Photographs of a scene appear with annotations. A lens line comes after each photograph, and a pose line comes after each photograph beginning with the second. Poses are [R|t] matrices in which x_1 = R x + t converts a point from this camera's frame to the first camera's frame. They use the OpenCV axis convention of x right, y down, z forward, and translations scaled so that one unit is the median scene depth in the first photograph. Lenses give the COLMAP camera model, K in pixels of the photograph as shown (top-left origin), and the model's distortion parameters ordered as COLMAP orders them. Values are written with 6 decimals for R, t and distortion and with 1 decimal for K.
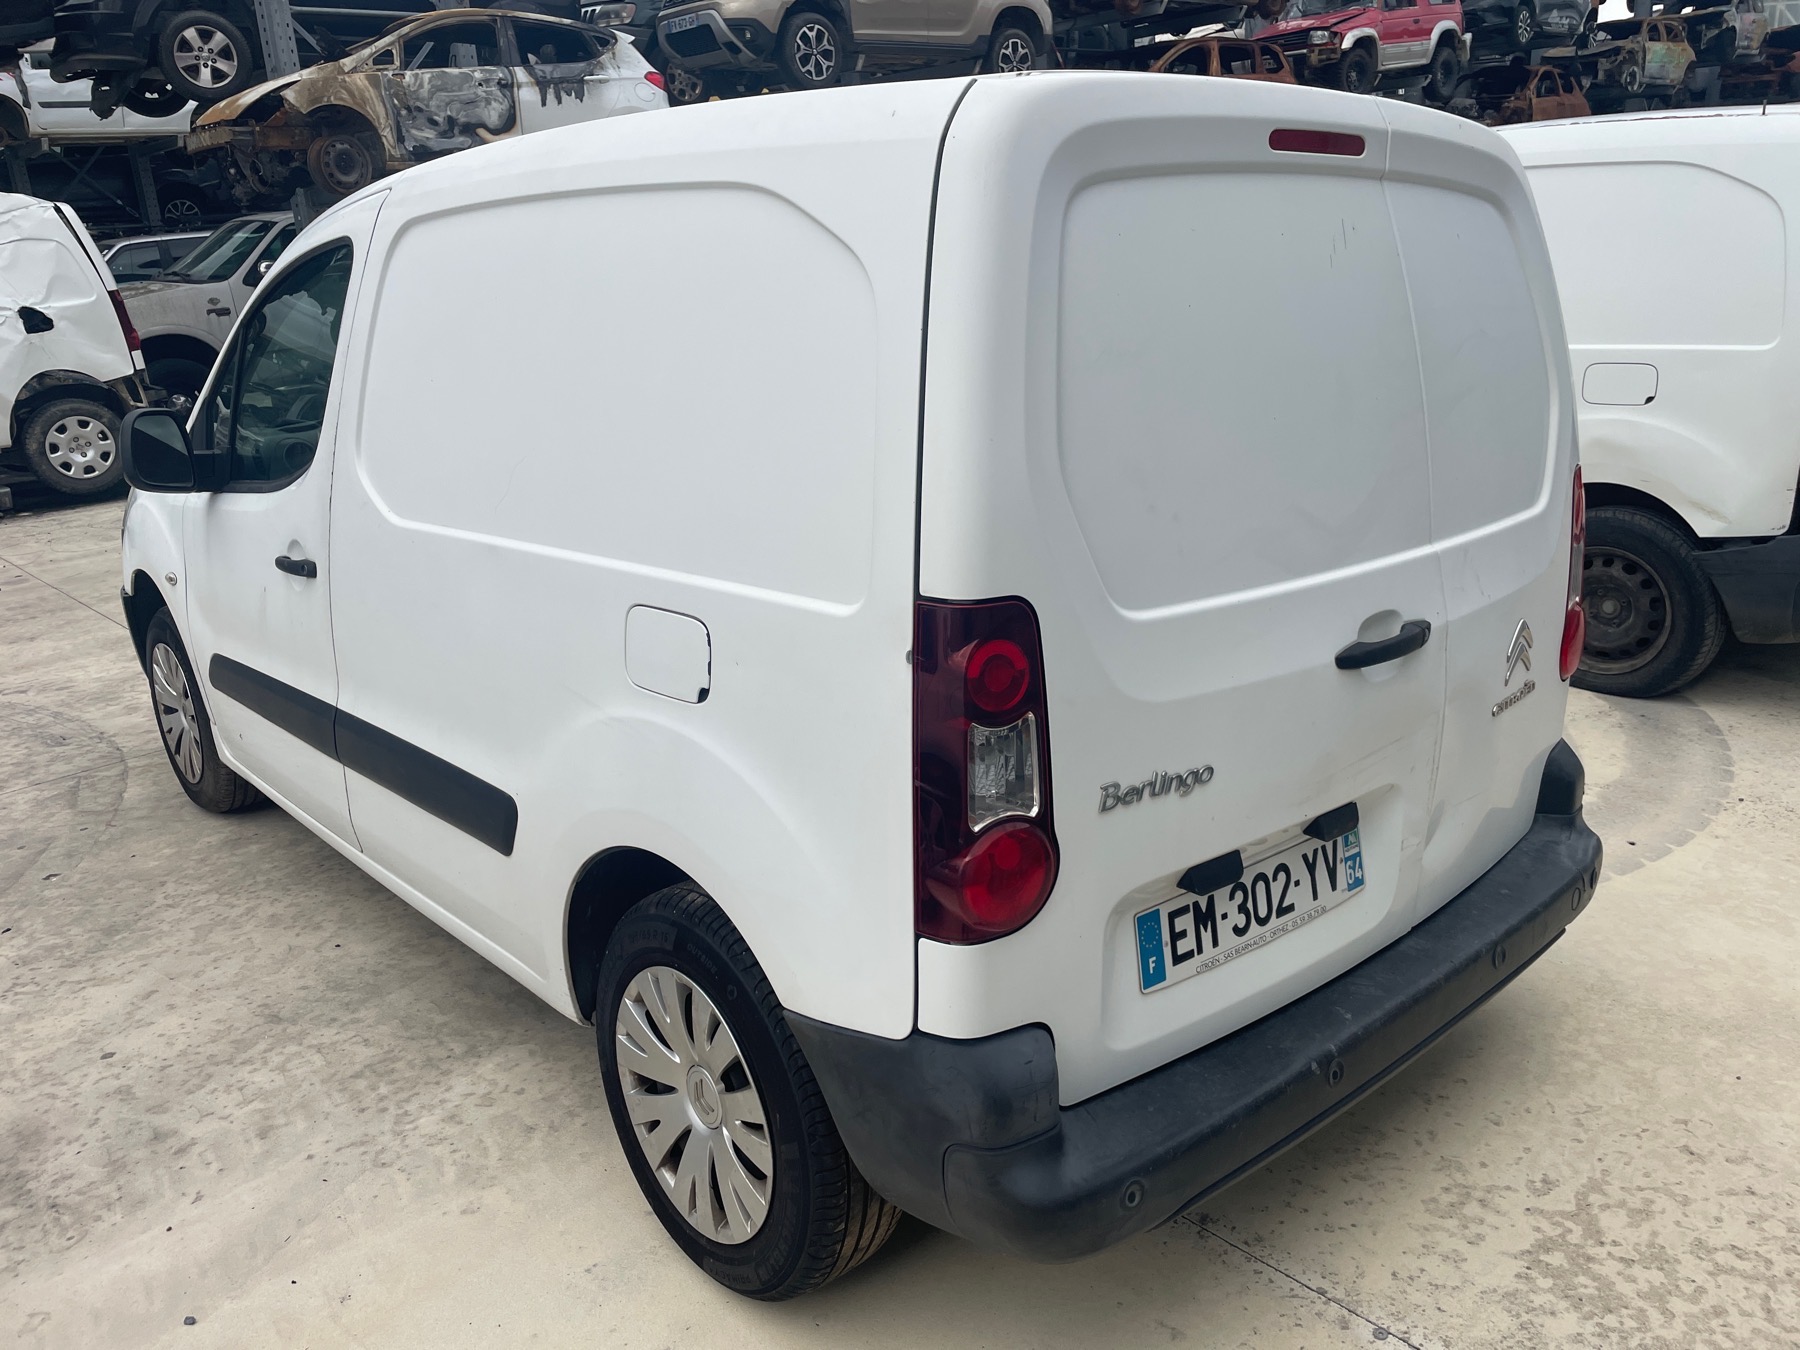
lens RADIAL K [[1373.4, 0, 899.4], [0, 1373.4, 666.7], [0, 0, 1]] dist [0.029207, -0.044762]
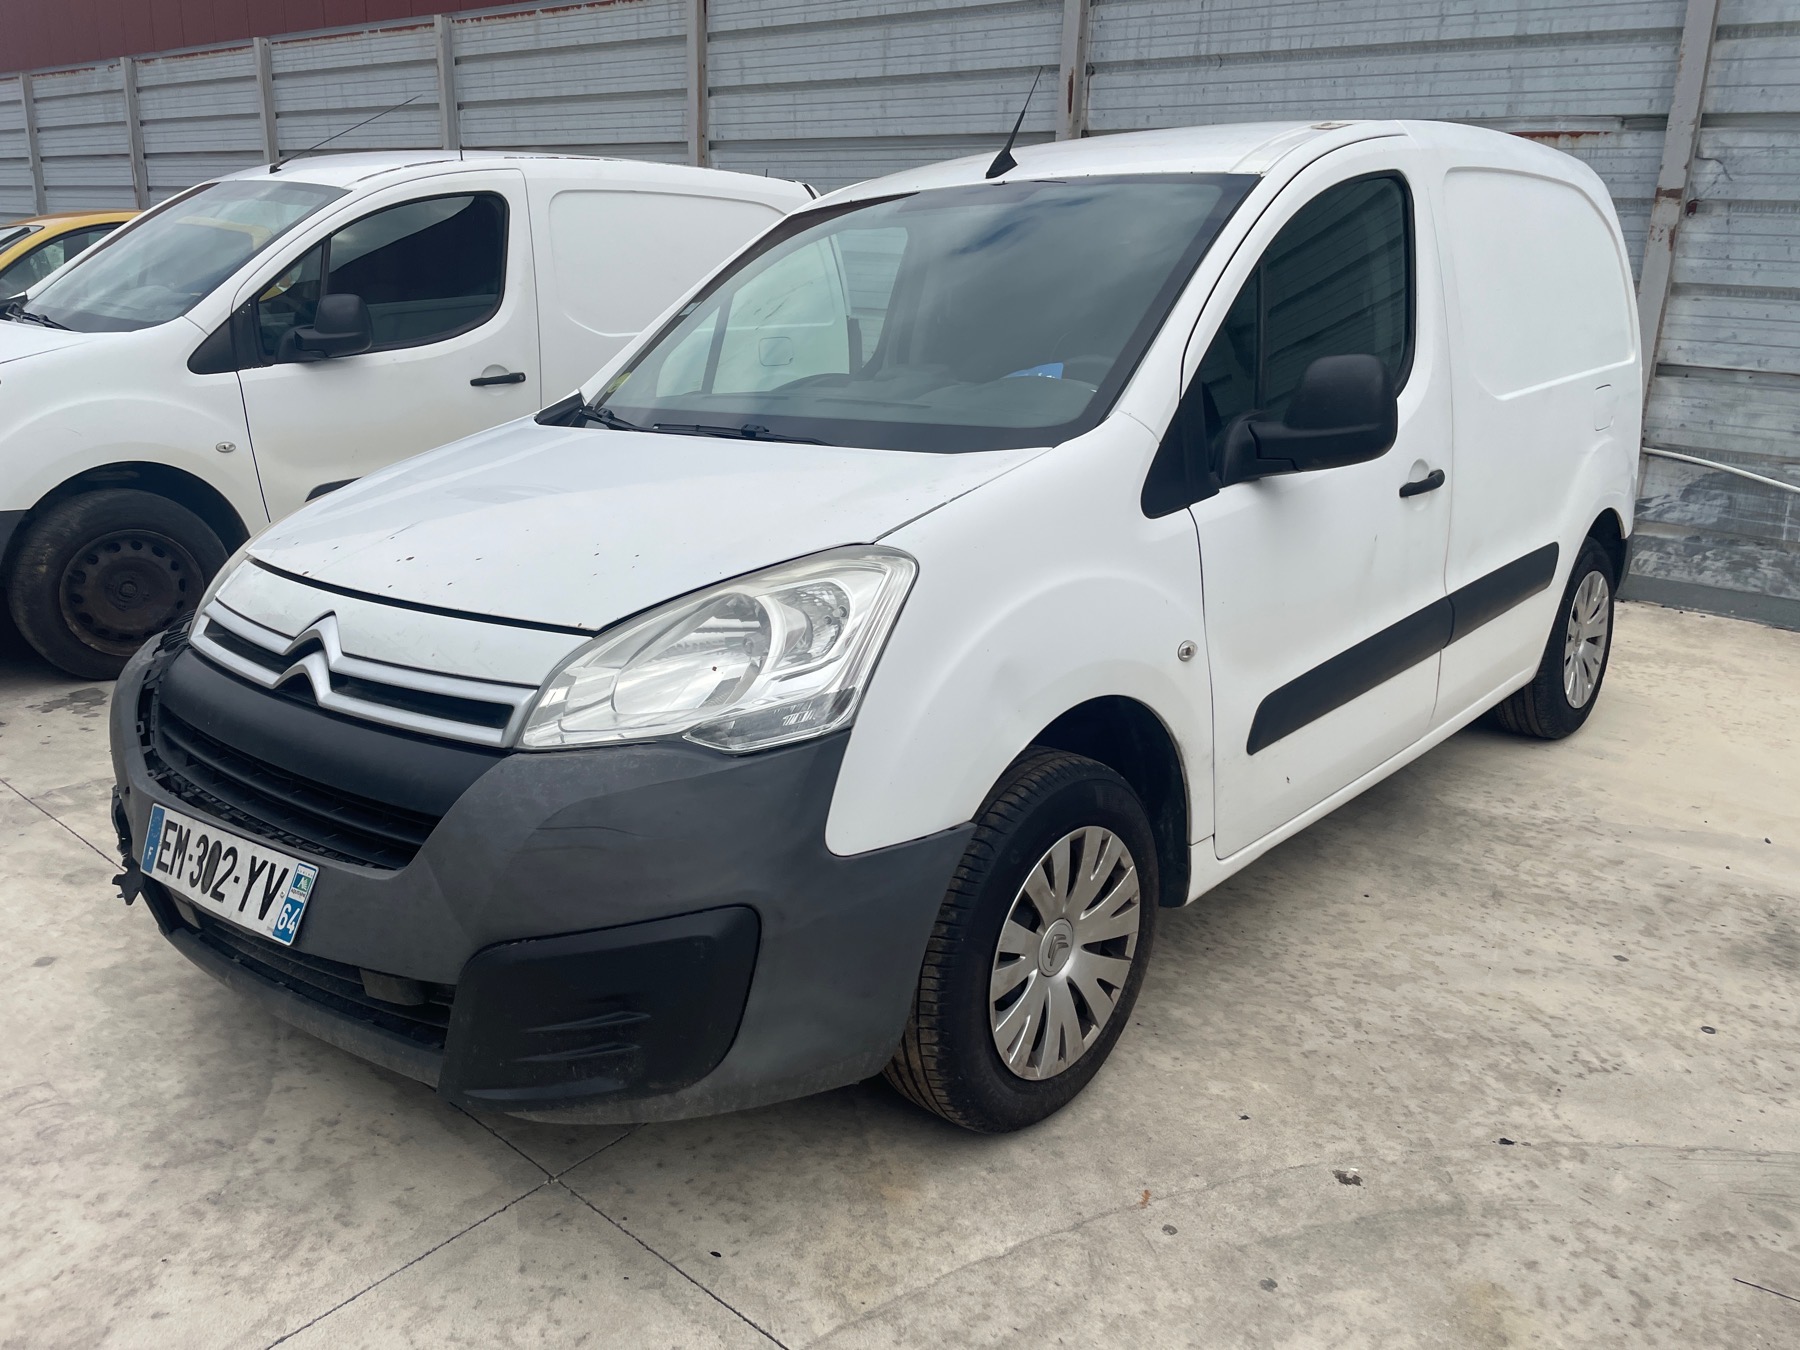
lens RADIAL K [[1373.4, 0, 911.6], [0, 1373.4, 673.8], [0, 0, 1]] dist [0.029207, -0.044762]
pose [[-0.122652, -0.225815, 0.966418, -1.299184], [0.301820, 0.919160, 0.253078, -0.288892], [-0.945442, 0.322725, -0.044581, 1.327740]]
